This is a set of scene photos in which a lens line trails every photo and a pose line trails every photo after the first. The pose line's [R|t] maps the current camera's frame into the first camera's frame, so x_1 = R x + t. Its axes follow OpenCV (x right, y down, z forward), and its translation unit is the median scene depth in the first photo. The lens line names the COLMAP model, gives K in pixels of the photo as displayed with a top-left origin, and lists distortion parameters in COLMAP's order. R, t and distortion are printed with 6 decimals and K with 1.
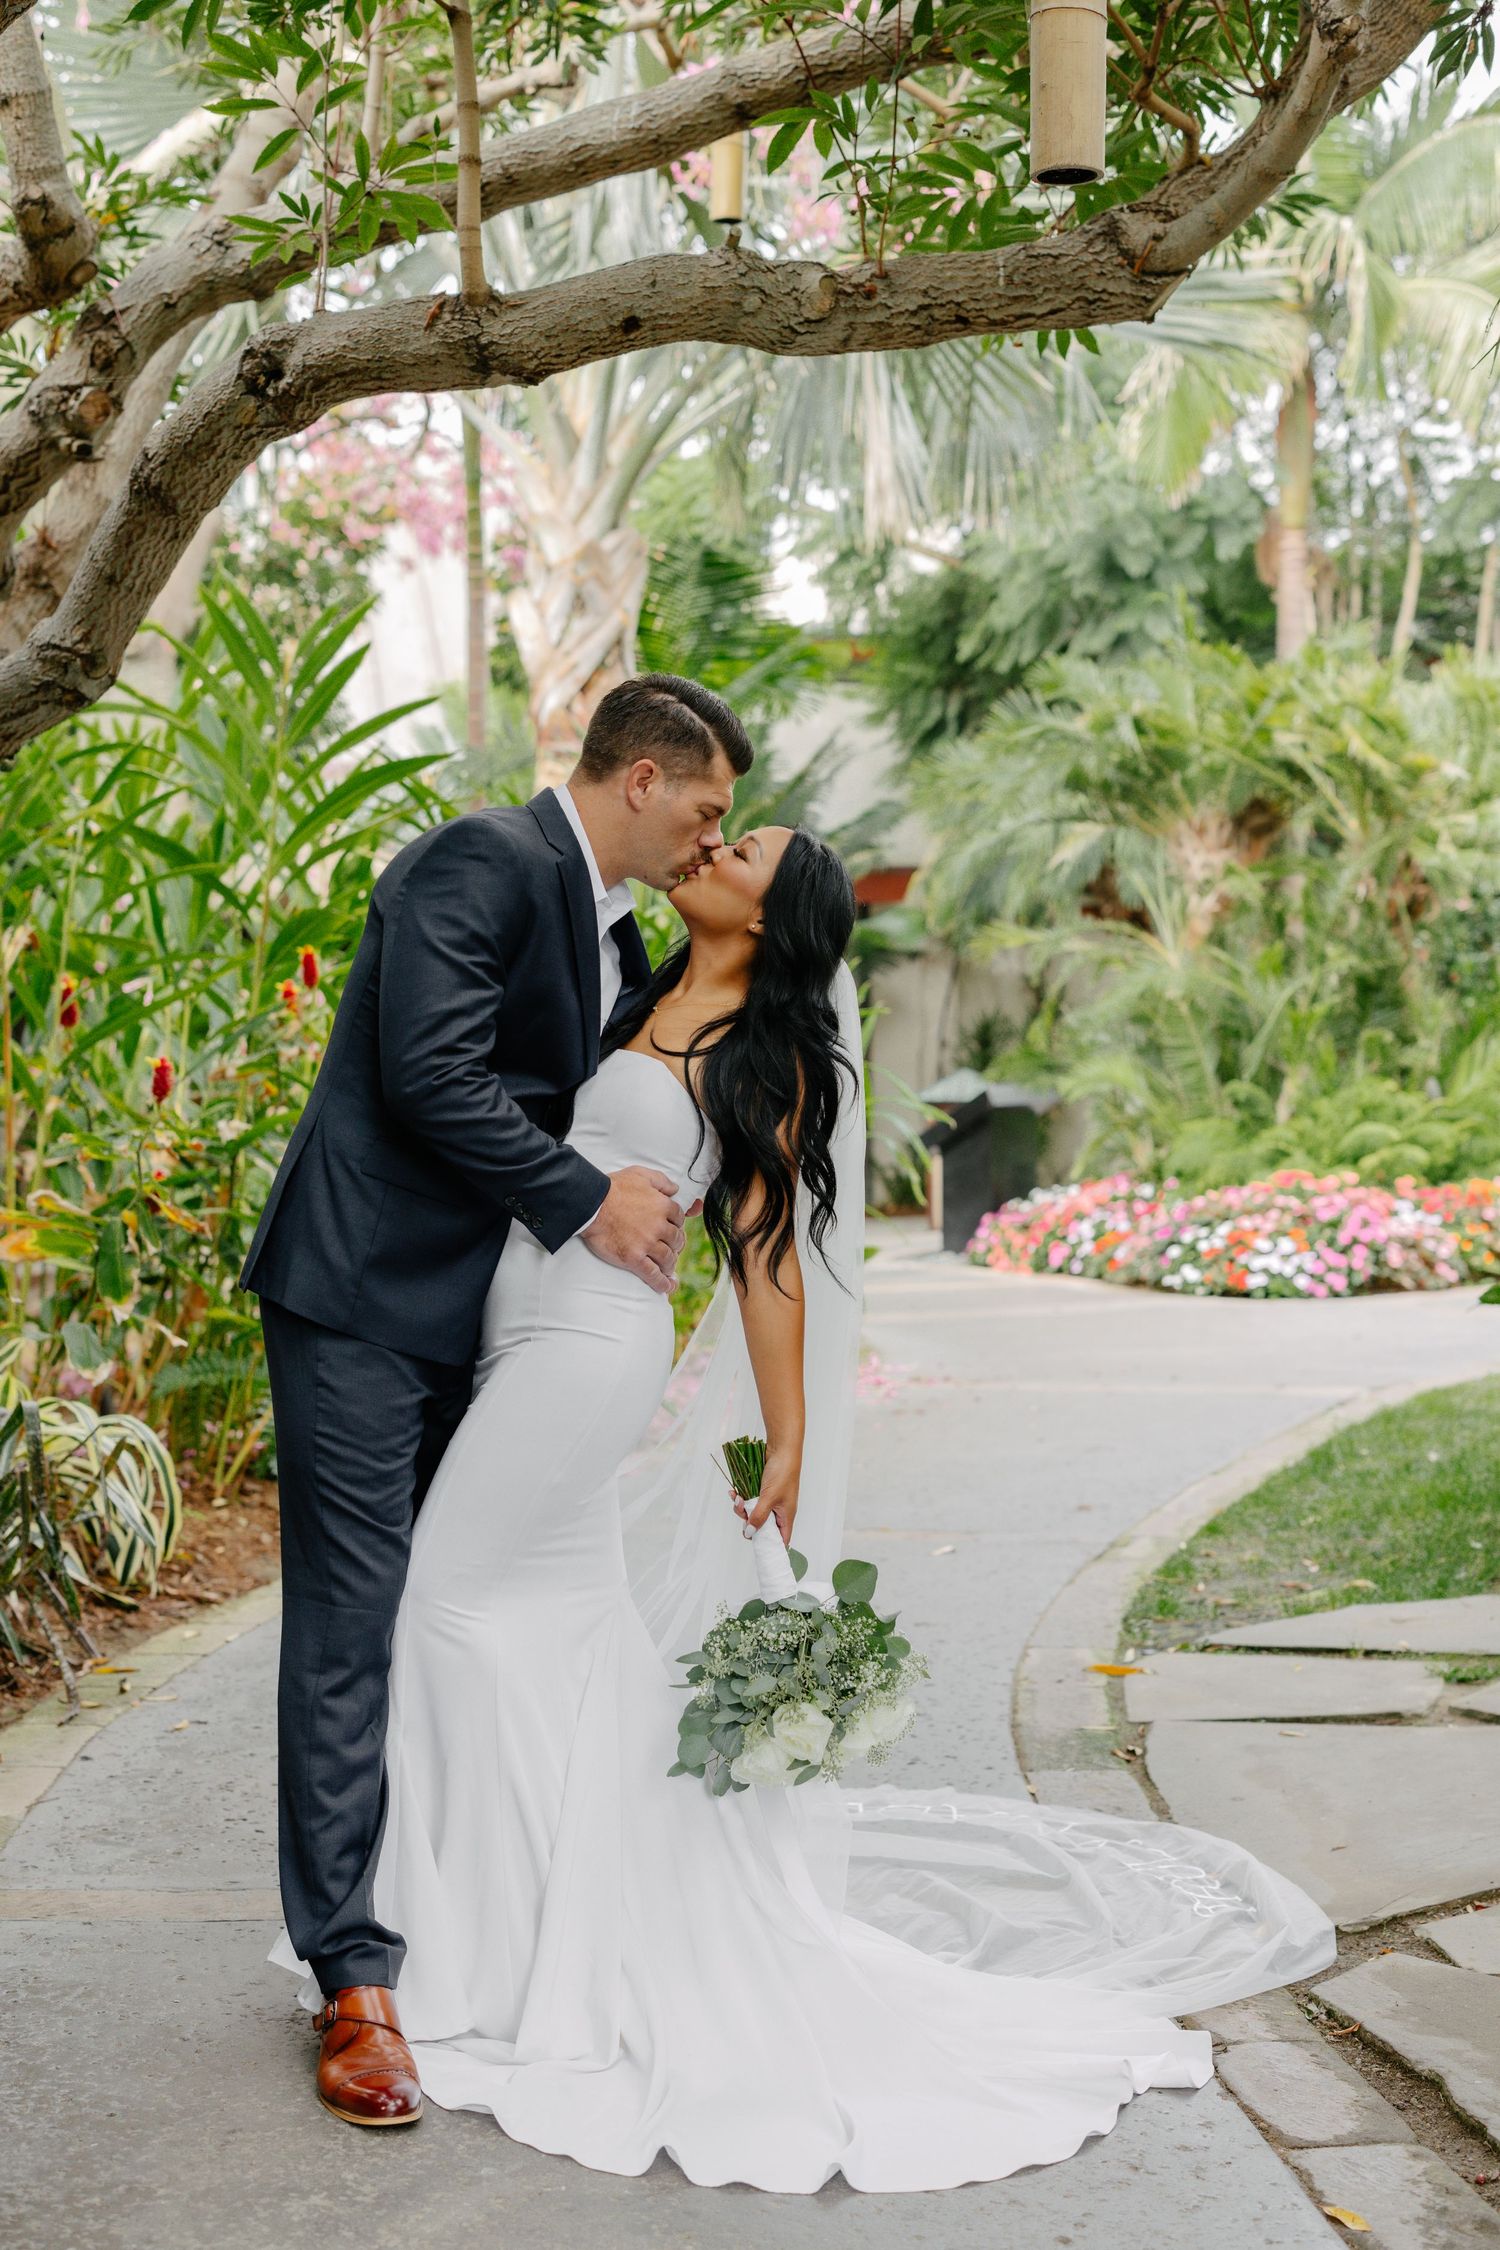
lens RADIAL K [[3419.0, 0, 749.7], [0, 3419.0, 987.7], [0, 0, 1]] dist [0.033900, 0.080436]
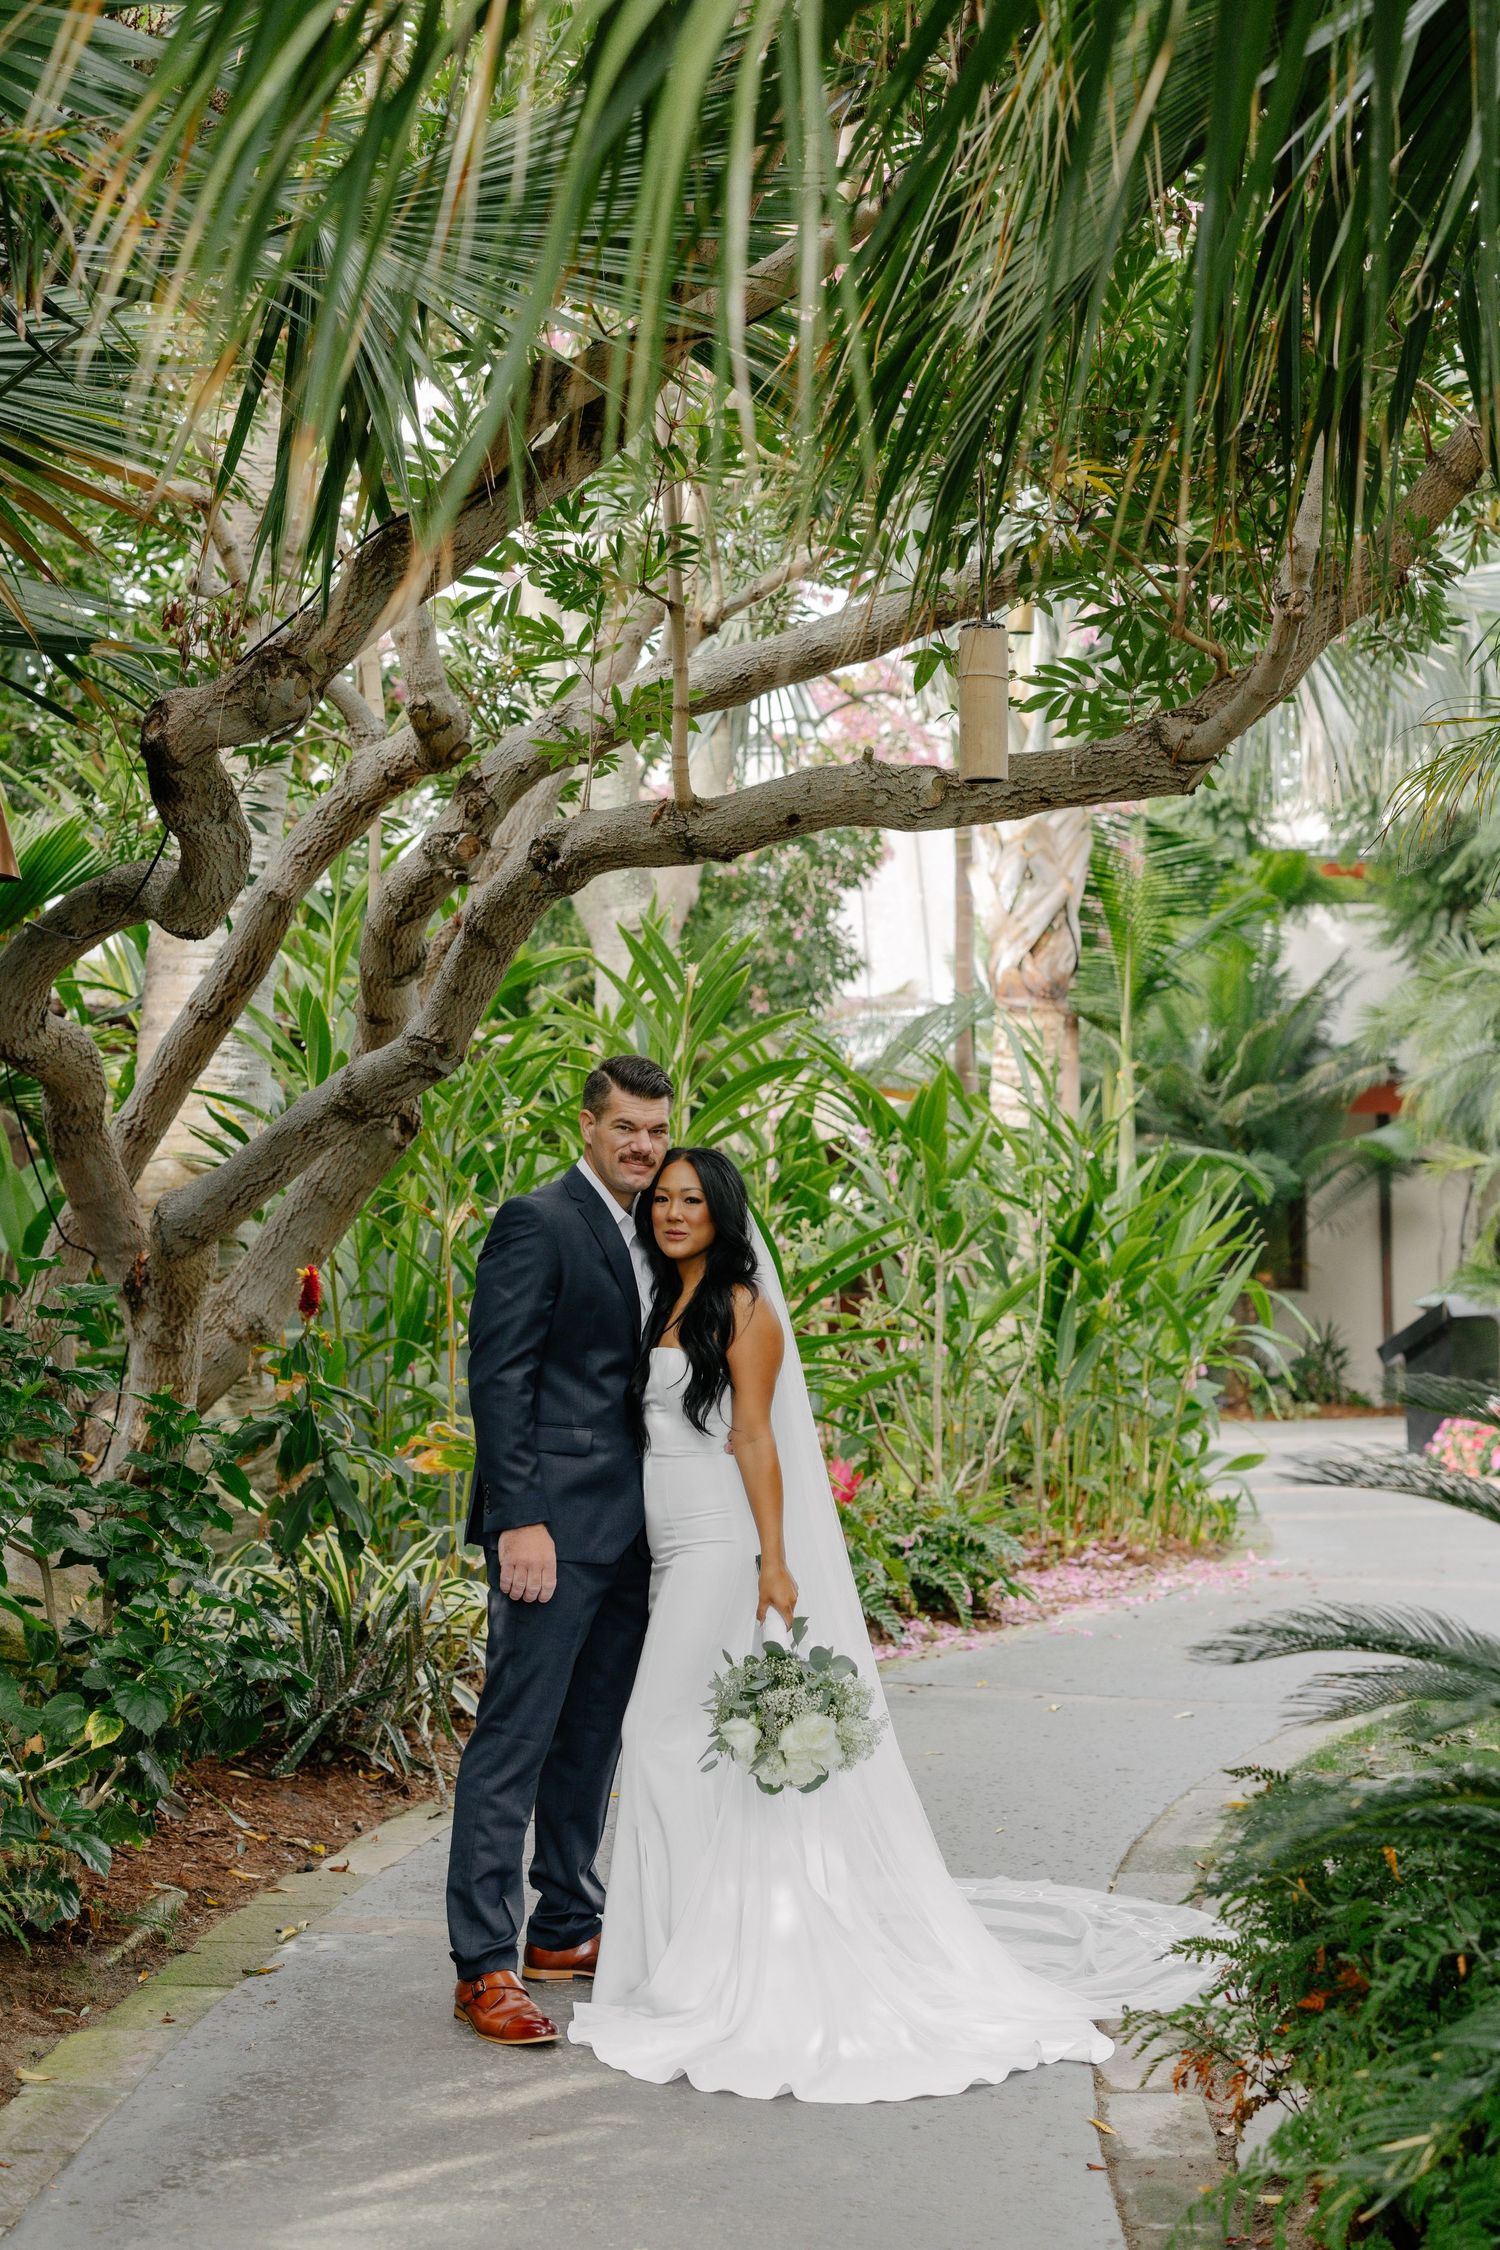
lens RADIAL K [[3419.0, 0, 749.7], [0, 3419.0, 987.7], [0, 0, 1]] dist [0.033900, 0.080436]
pose [[0.983094, -0.014362, -0.182537, 0.167894], [0.004788, 0.998594, -0.052785, -0.040939], [0.183038, 0.051019, 0.981781, -0.317284]]
